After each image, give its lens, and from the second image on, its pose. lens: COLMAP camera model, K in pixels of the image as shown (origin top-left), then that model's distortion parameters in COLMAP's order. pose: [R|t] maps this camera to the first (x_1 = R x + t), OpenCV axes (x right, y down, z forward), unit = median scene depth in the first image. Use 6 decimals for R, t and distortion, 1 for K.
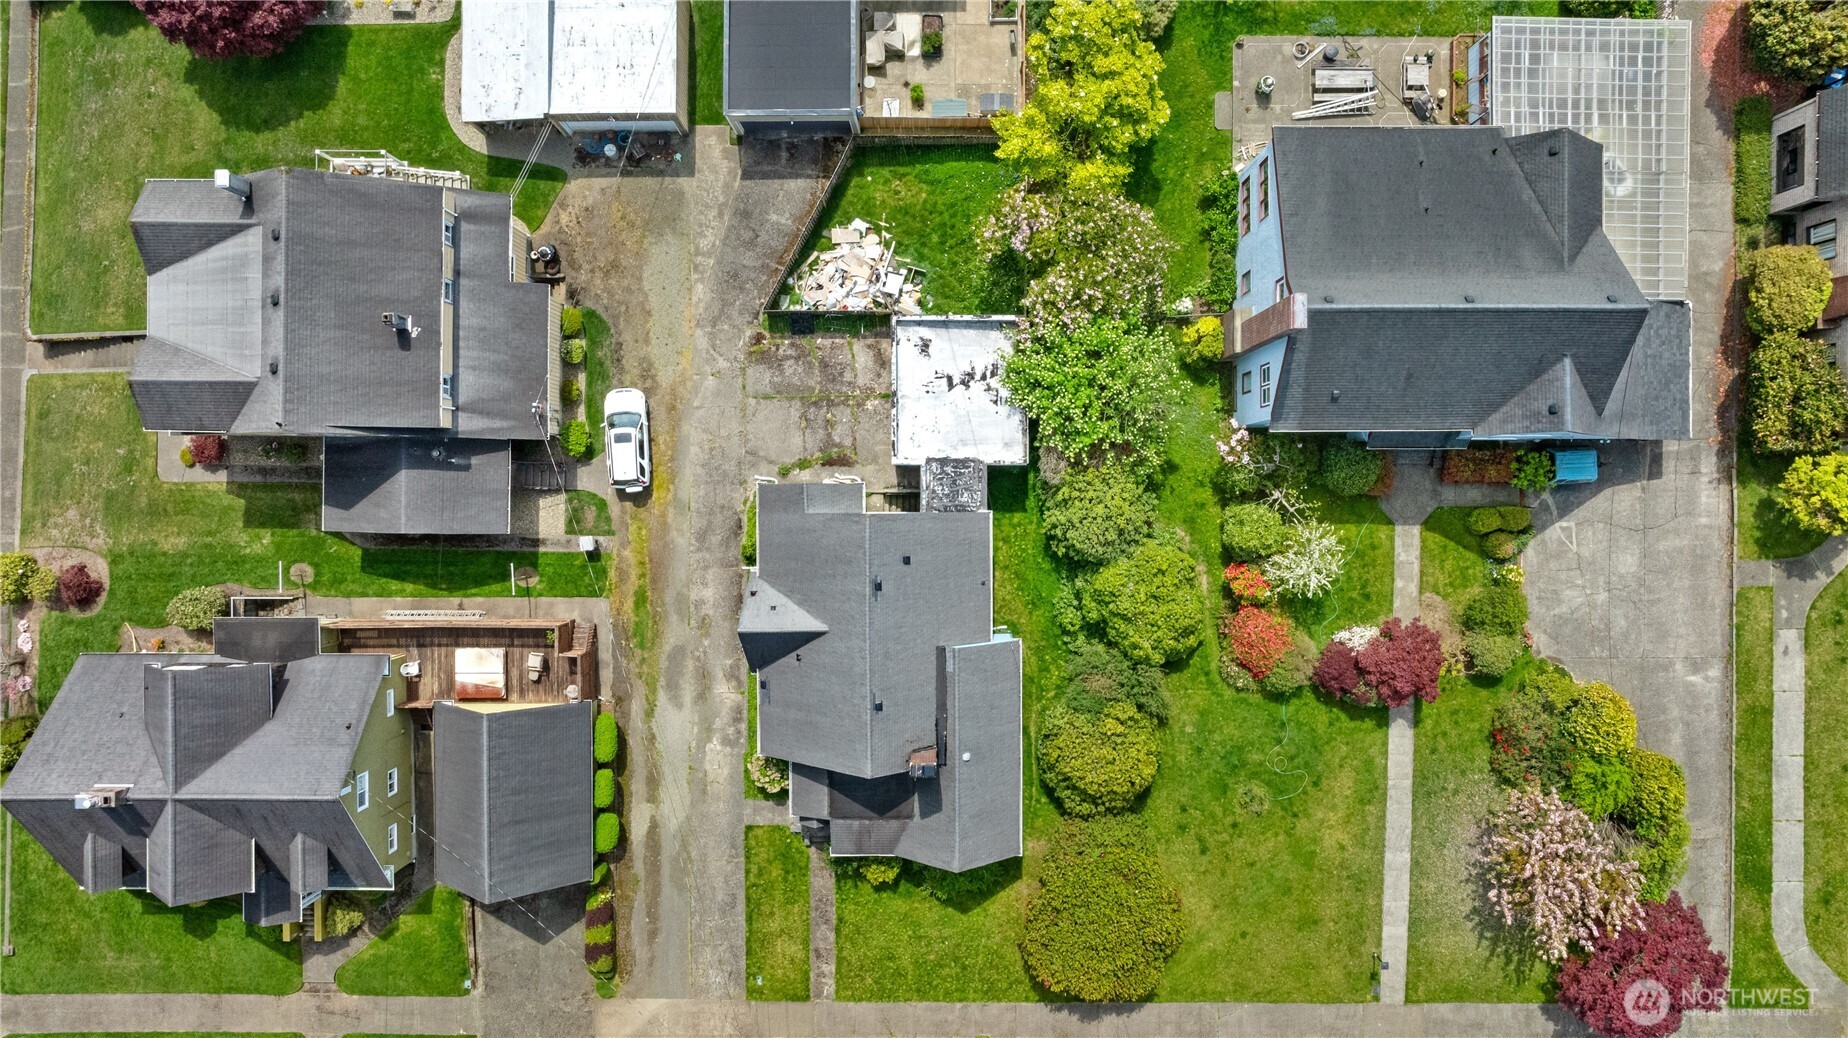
lens RADIAL K [[1316.7, 0, 924.0], [0, 1316.7, 519.0], [0, 0, 1]] dist [-0.019691, 0.006841]
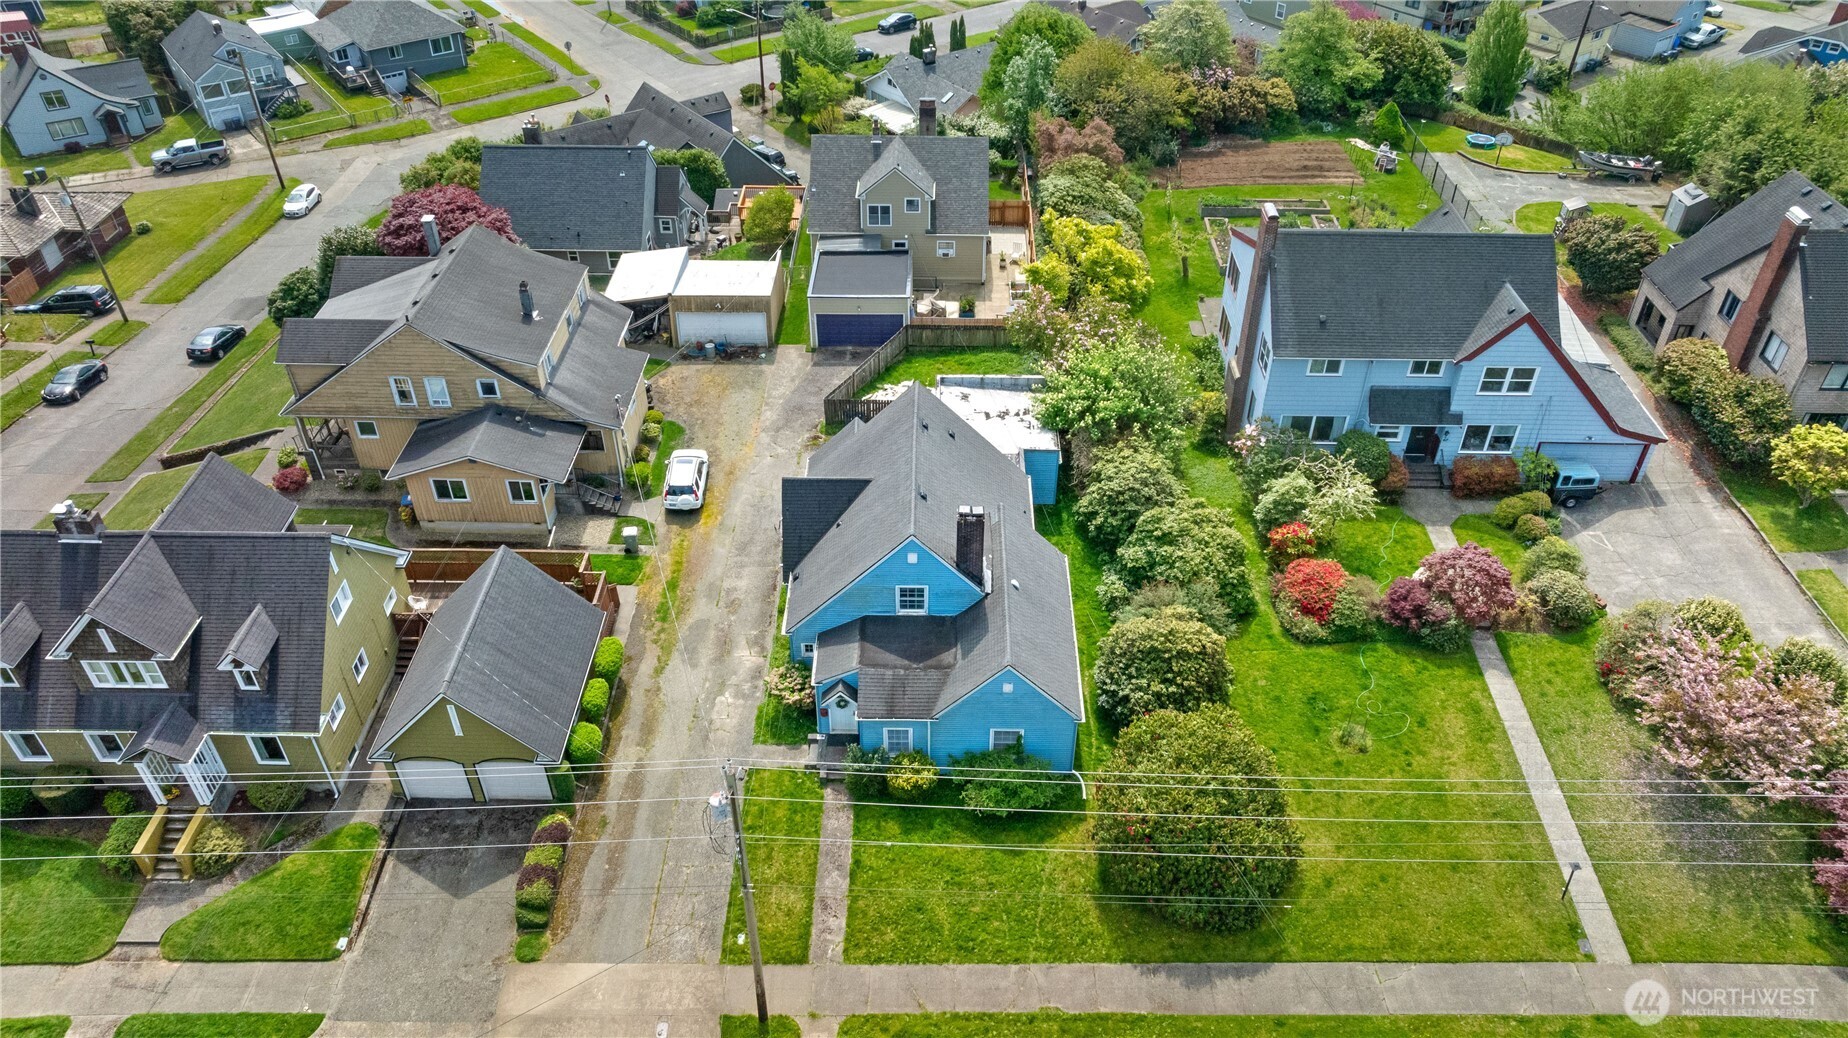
lens RADIAL K [[1281.9, 0, 924.0], [0, 1281.9, 519.0], [0, 0, 1]] dist [-0.025349, 0.004463]
pose [[0.999764, 0.019658, -0.009209, -0.021351], [-0.019396, 0.618409, -0.785617, 0.768704], [-0.009749, 0.785610, 0.618645, 0.374965]]
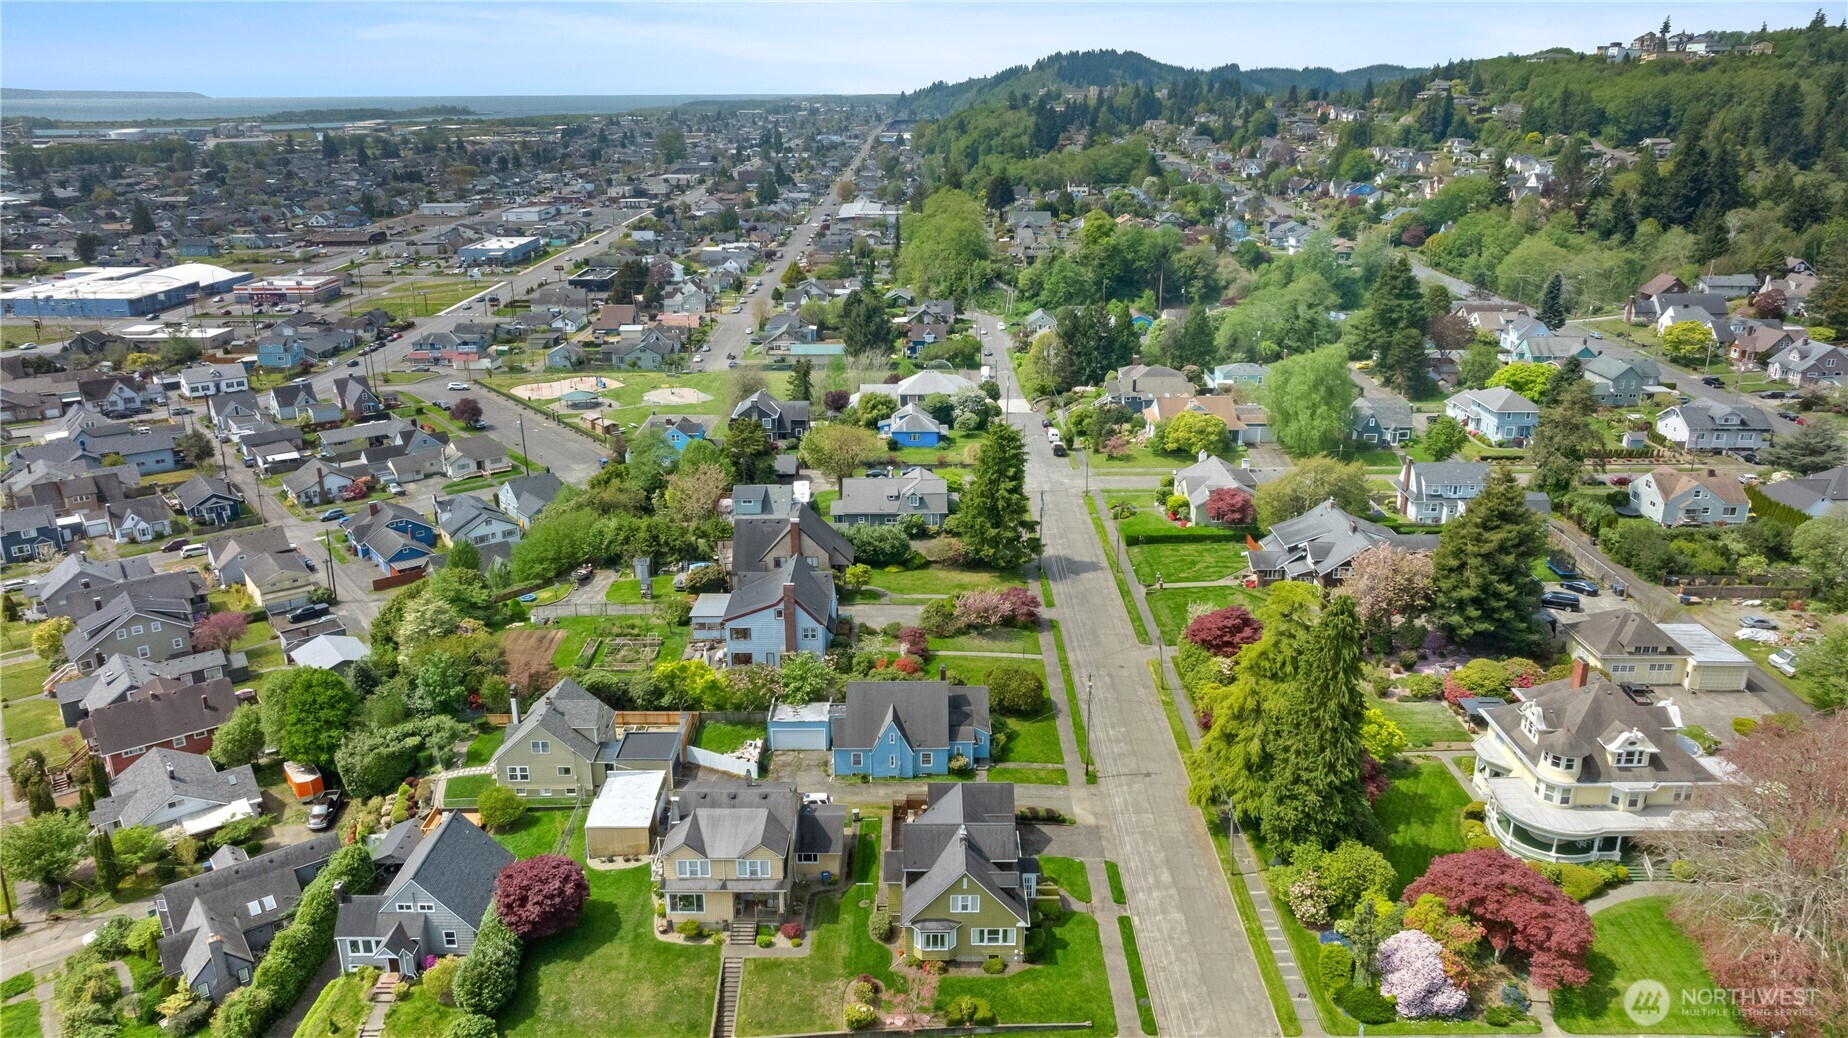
lens RADIAL K [[1281.9, 0, 924.0], [0, 1281.9, 519.0], [0, 0, 1]] dist [-0.025349, 0.004463]
pose [[0.008094, -0.313172, 0.949662, -2.026962], [0.999921, -0.006601, -0.010700, 0.152721], [0.009620, 0.949673, 0.313094, -0.087502]]
